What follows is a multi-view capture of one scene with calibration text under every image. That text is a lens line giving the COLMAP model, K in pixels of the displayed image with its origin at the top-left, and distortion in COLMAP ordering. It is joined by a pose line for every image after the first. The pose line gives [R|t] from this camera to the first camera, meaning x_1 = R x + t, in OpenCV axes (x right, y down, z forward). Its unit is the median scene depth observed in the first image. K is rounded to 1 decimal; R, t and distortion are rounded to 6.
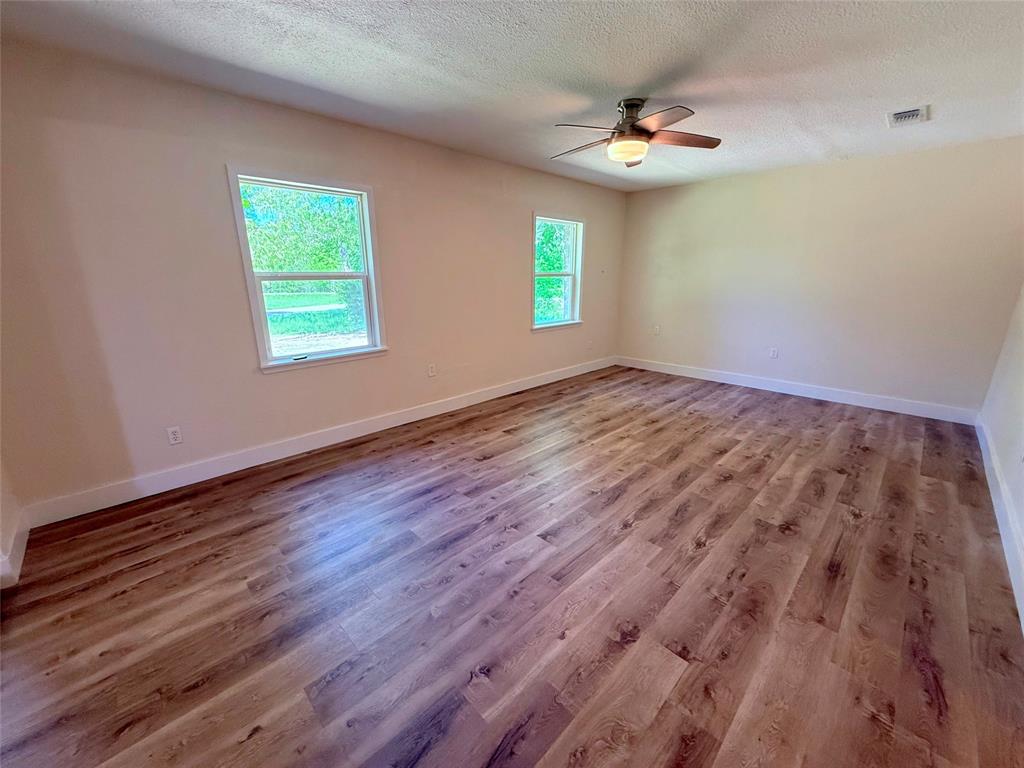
lens RADIAL K [[401.3, 0, 512.0], [0, 401.3, 384.0], [0, 0, 1]] dist [0.000784, 0.000296]
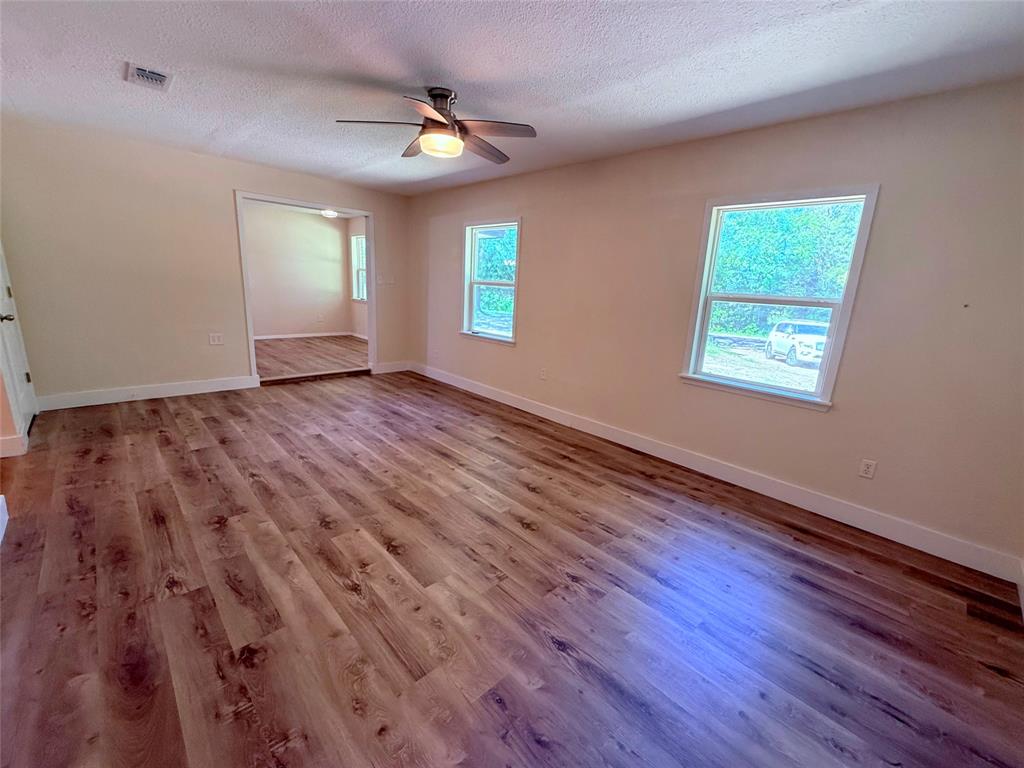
lens RADIAL K [[422.3, 0, 512.0], [0, 422.3, 384.0], [0, 0, 1]] dist [0.000198, 0.000116]
pose [[-0.004178, 0.235967, -0.971752, 1.251444], [-0.319681, 0.920452, 0.224884, -0.326360], [0.947516, 0.311591, 0.071589, 1.163647]]
